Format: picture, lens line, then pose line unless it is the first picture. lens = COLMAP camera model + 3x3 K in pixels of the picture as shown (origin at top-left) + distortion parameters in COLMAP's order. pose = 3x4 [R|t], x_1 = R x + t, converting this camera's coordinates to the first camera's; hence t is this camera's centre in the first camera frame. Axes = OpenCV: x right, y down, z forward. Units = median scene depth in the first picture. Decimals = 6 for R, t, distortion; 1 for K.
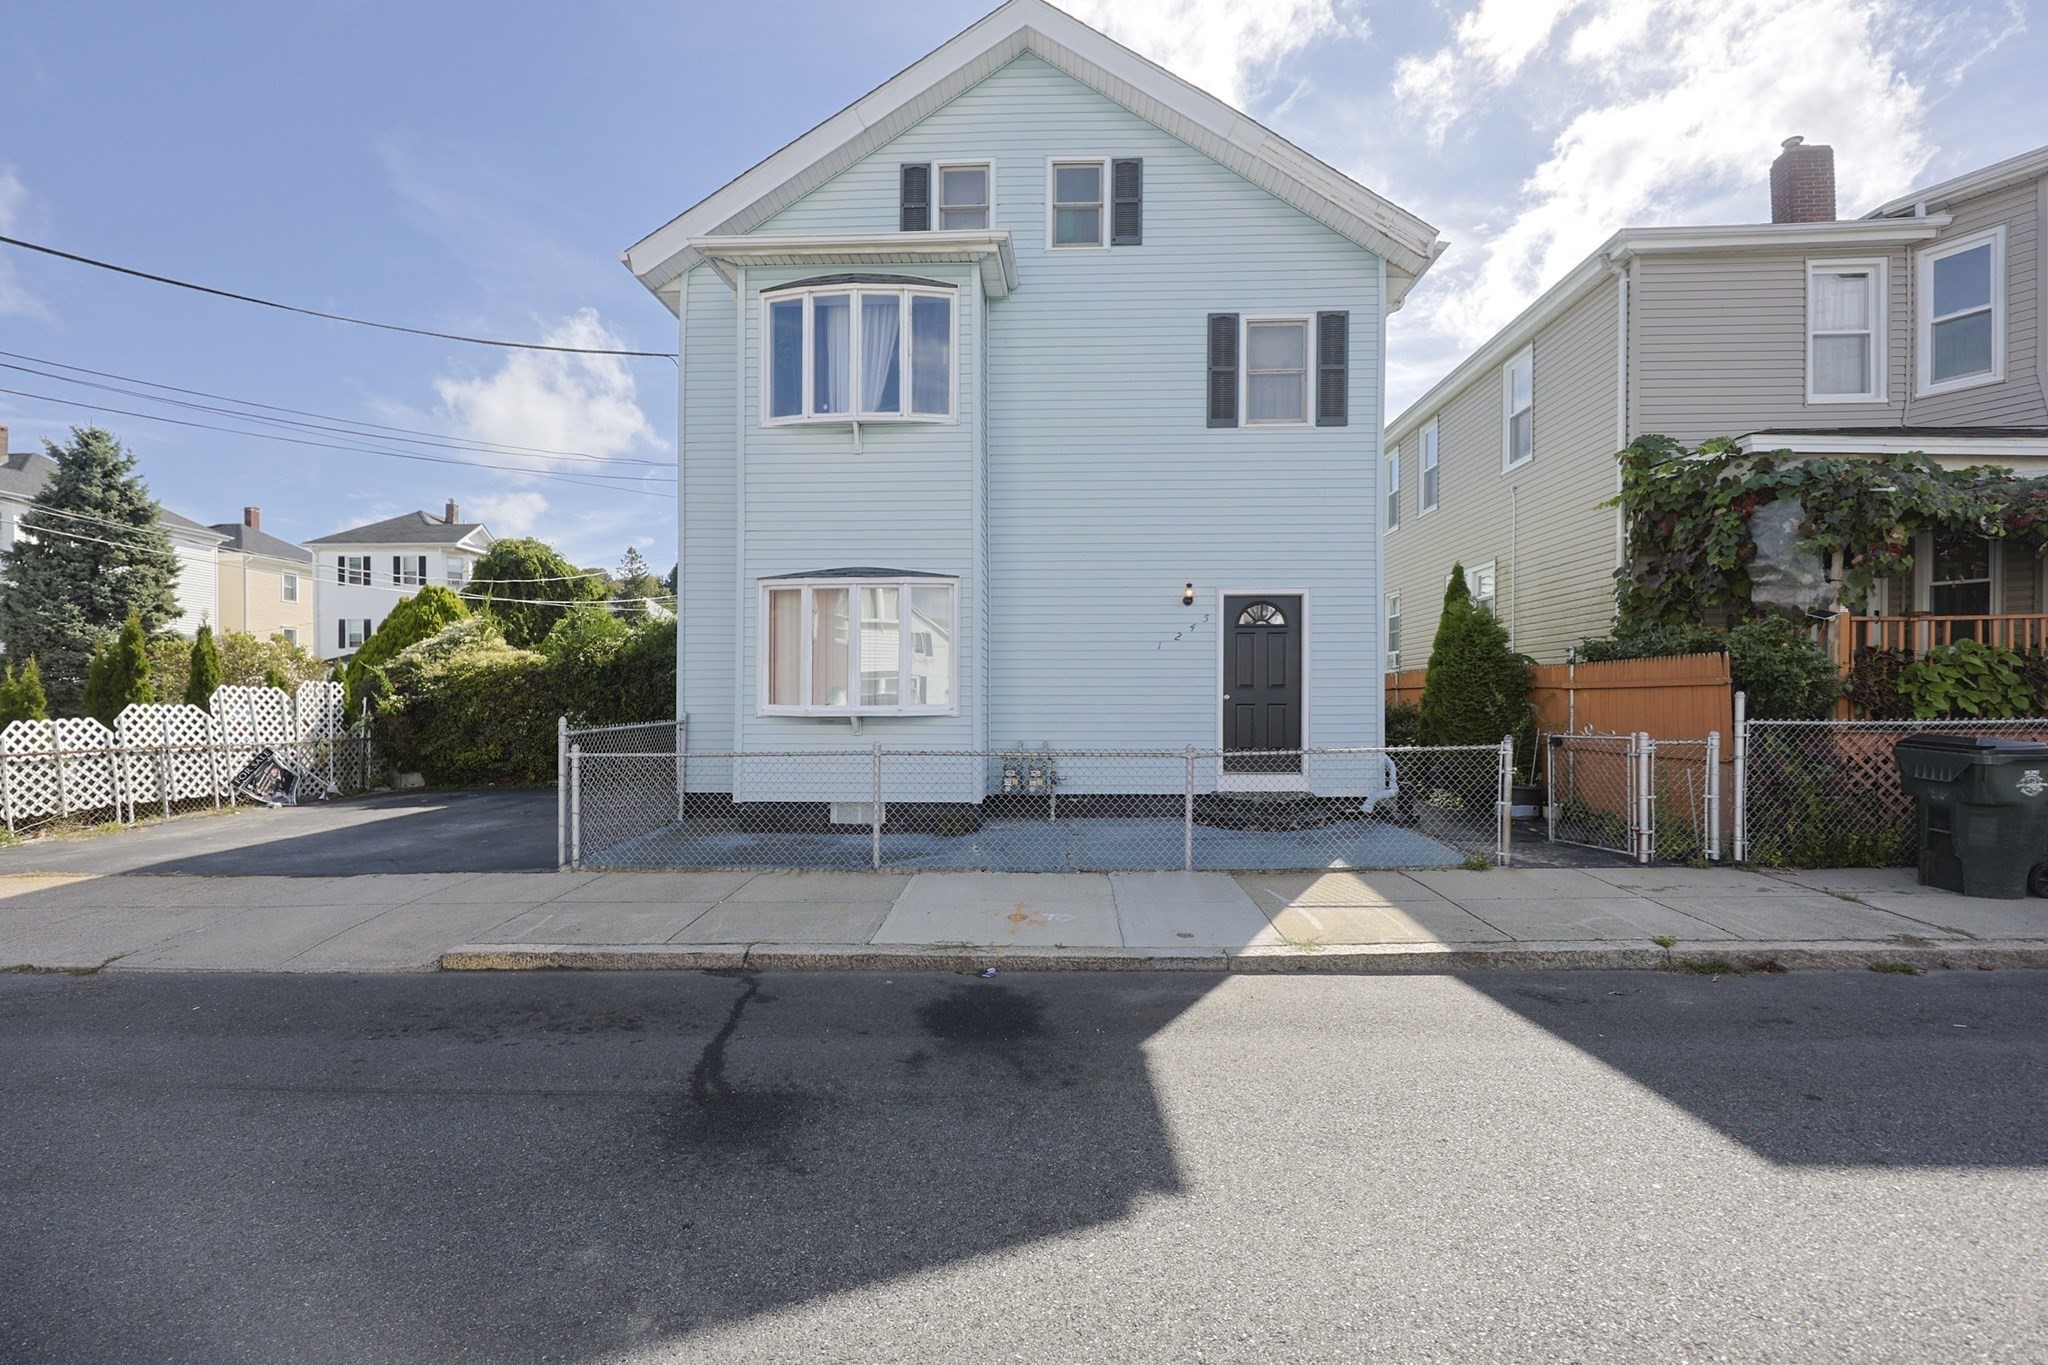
lens RADIAL K [[878.3, 0, 1037.8], [0, 878.3, 695.3], [0, 0, 1]] dist [-0.002533, -0.000199]
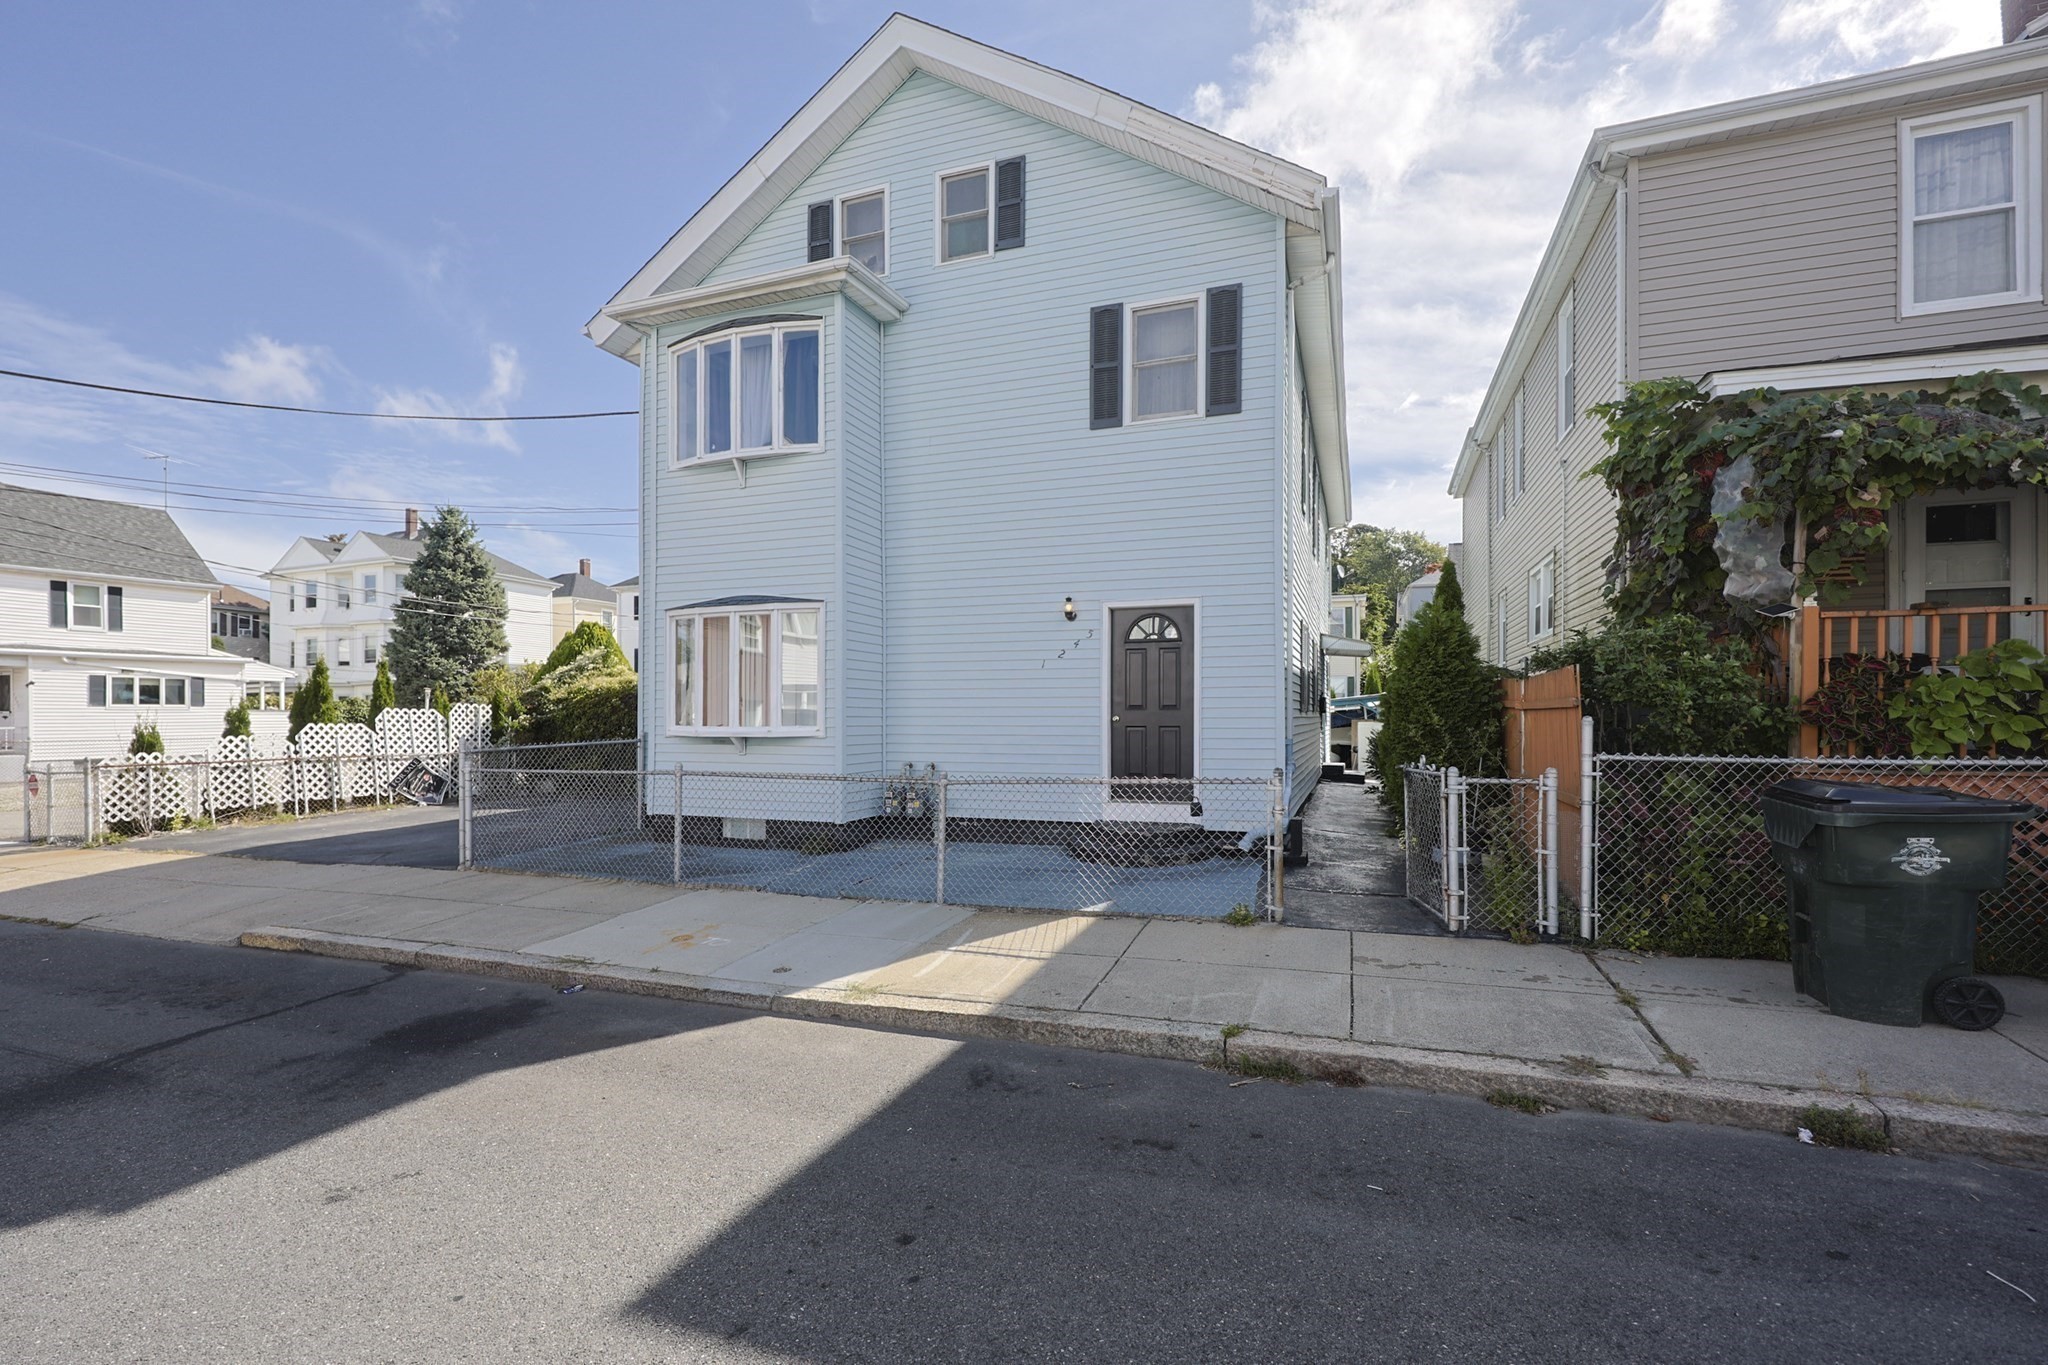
lens RADIAL K [[878.3, 0, 1042.0], [0, 878.3, 708.3], [0, 0, 1]] dist [-0.002533, -0.000199]
pose [[0.954176, -0.002085, -0.299240, 0.453396], [0.001336, 0.999995, -0.002708, -0.007553], [0.299244, 0.002184, 0.954174, 0.101230]]
